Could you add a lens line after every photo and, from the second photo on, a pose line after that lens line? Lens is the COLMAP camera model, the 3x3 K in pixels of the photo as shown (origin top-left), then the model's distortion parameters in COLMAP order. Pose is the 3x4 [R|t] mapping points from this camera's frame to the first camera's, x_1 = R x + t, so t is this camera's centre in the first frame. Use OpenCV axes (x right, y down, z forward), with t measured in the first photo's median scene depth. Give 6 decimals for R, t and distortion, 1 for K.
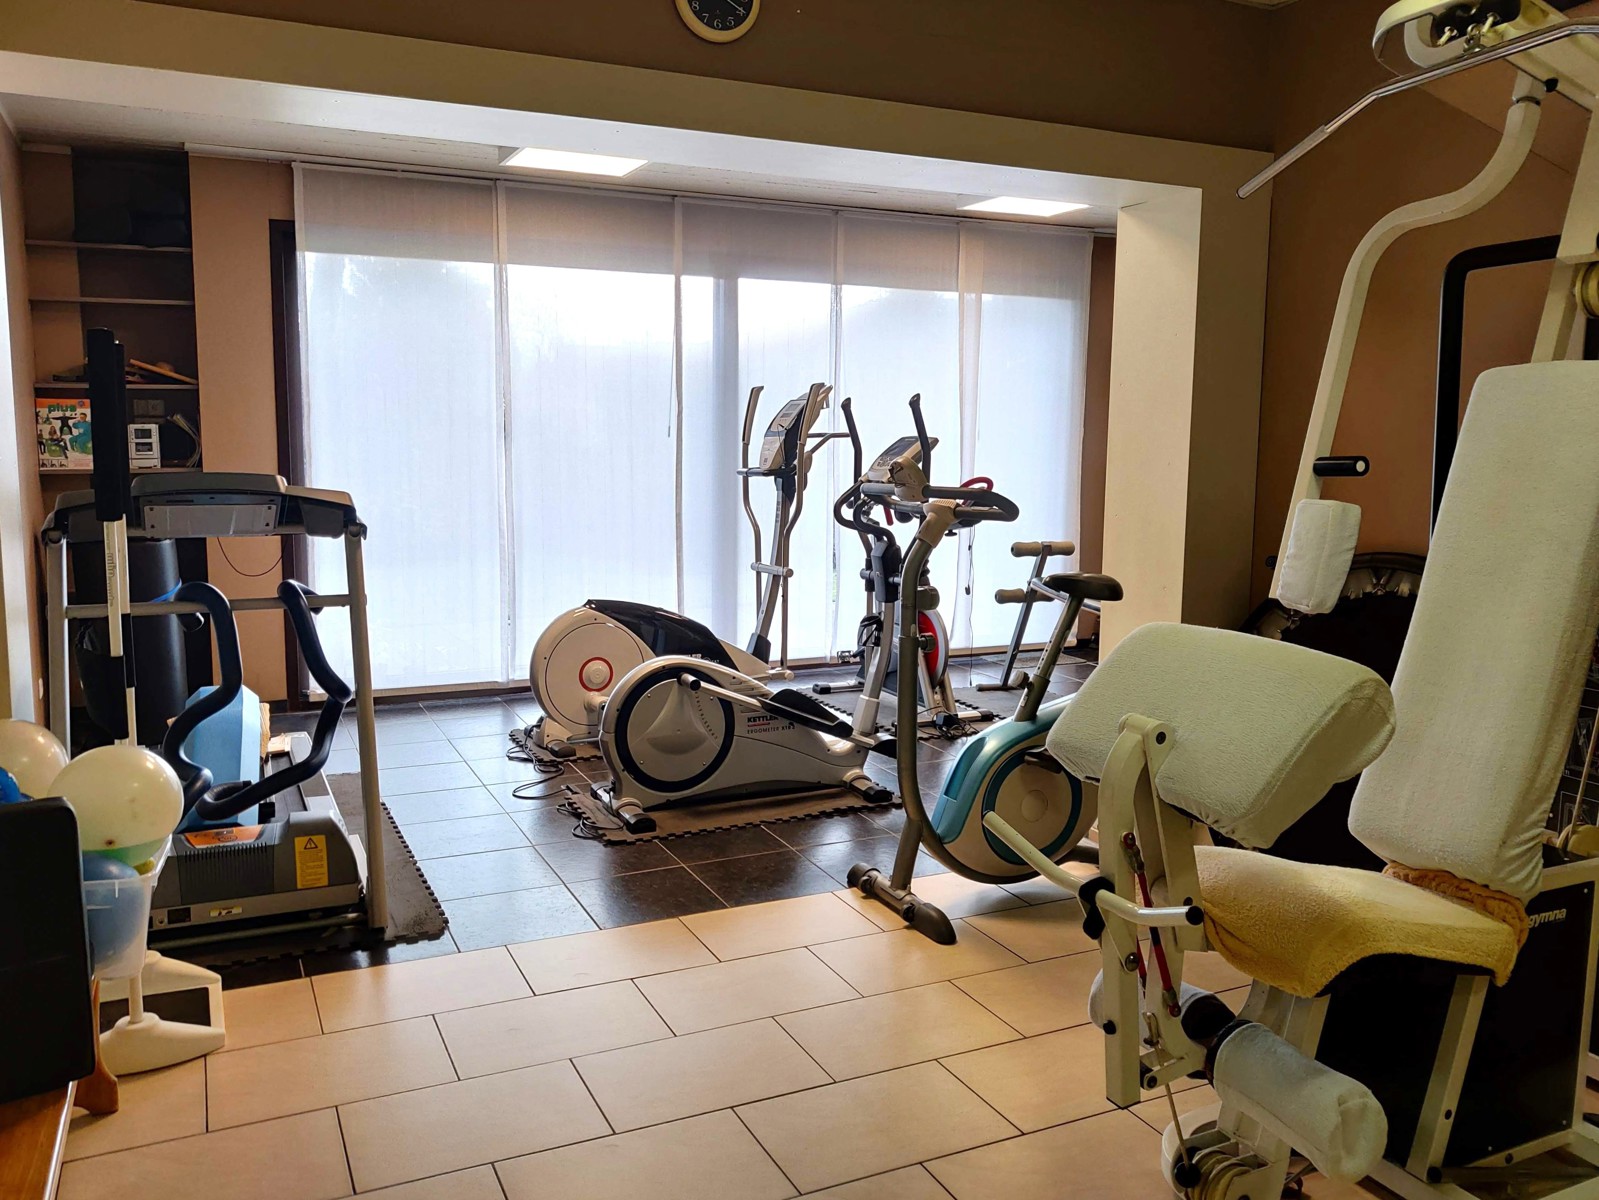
lens RADIAL K [[1266.2, 0, 795.5], [0, 1266.2, 562.1], [0, 0, 1]] dist [0.074670, -0.172602]
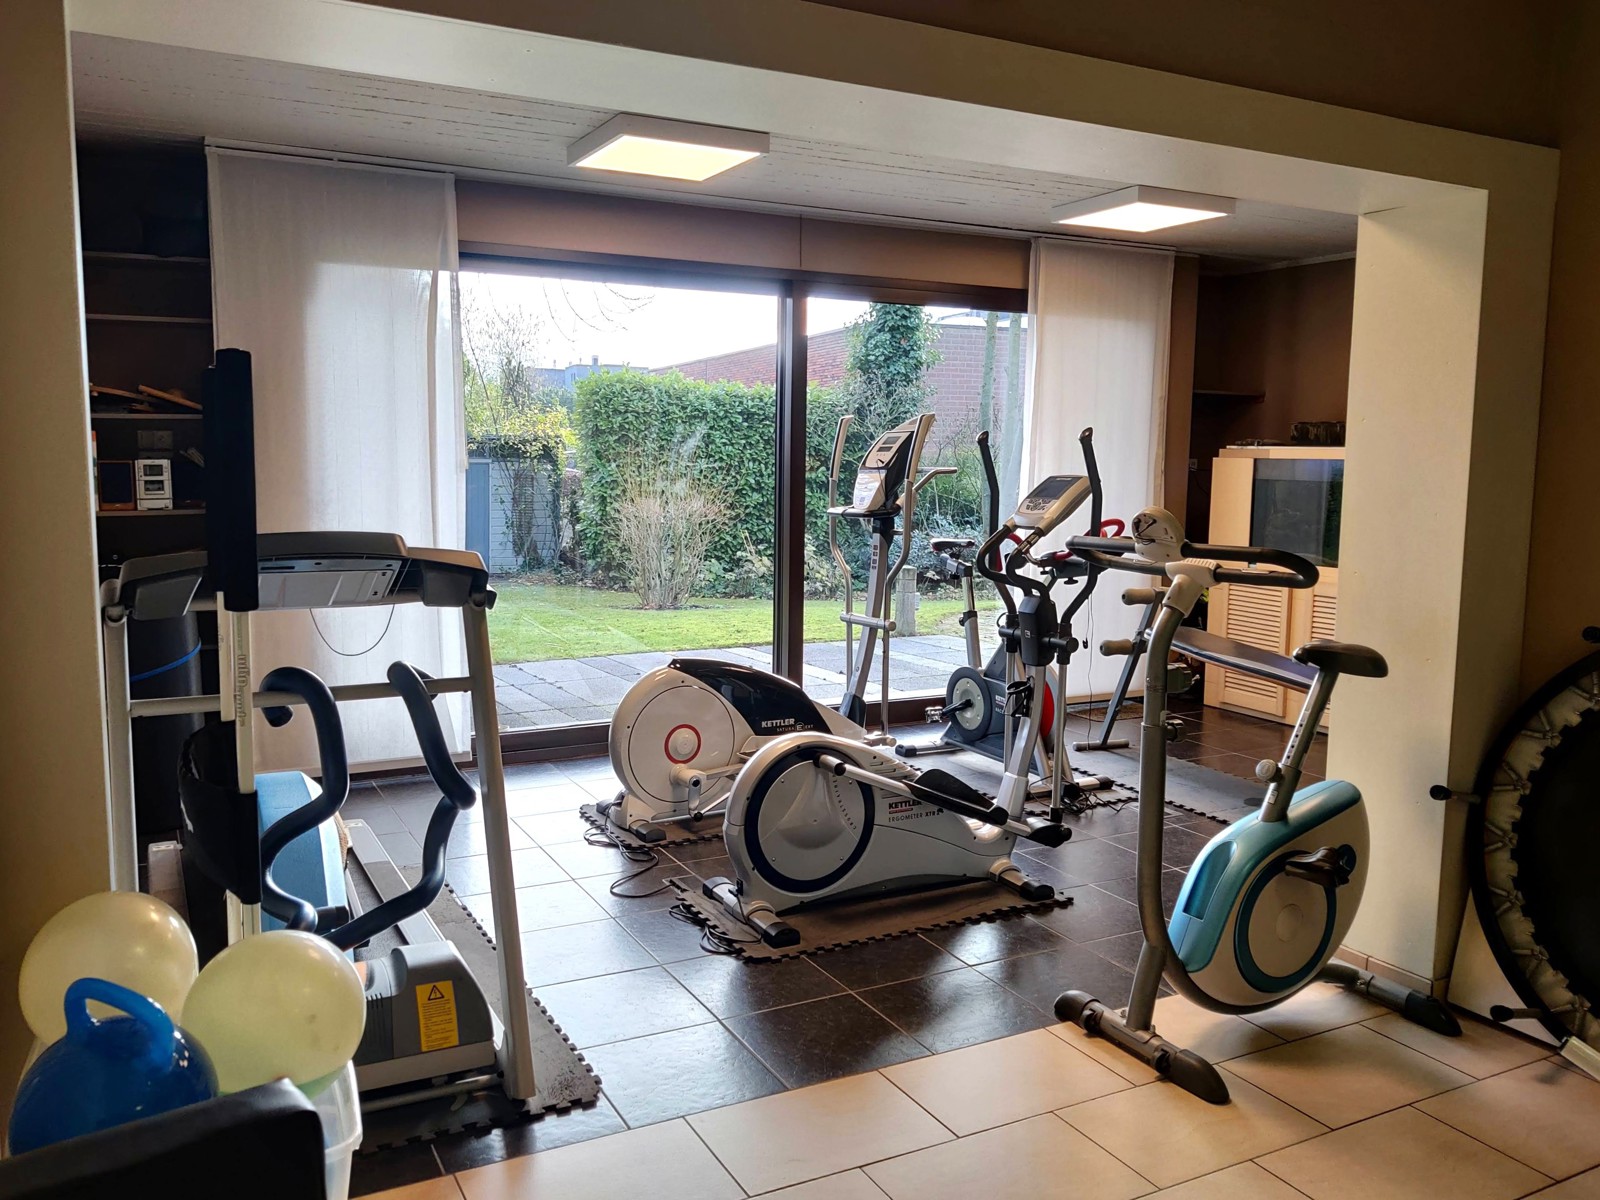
lens RADIAL K [[1232.6, 0, 754.2], [0, 1232.6, 573.5], [0, 0, 1]] dist [0.072081, -0.160891]
pose [[0.999268, -0.003222, 0.038116, -0.163823], [0.003423, 0.999981, -0.005218, -0.029739], [-0.038099, 0.005345, 0.999260, 0.165932]]
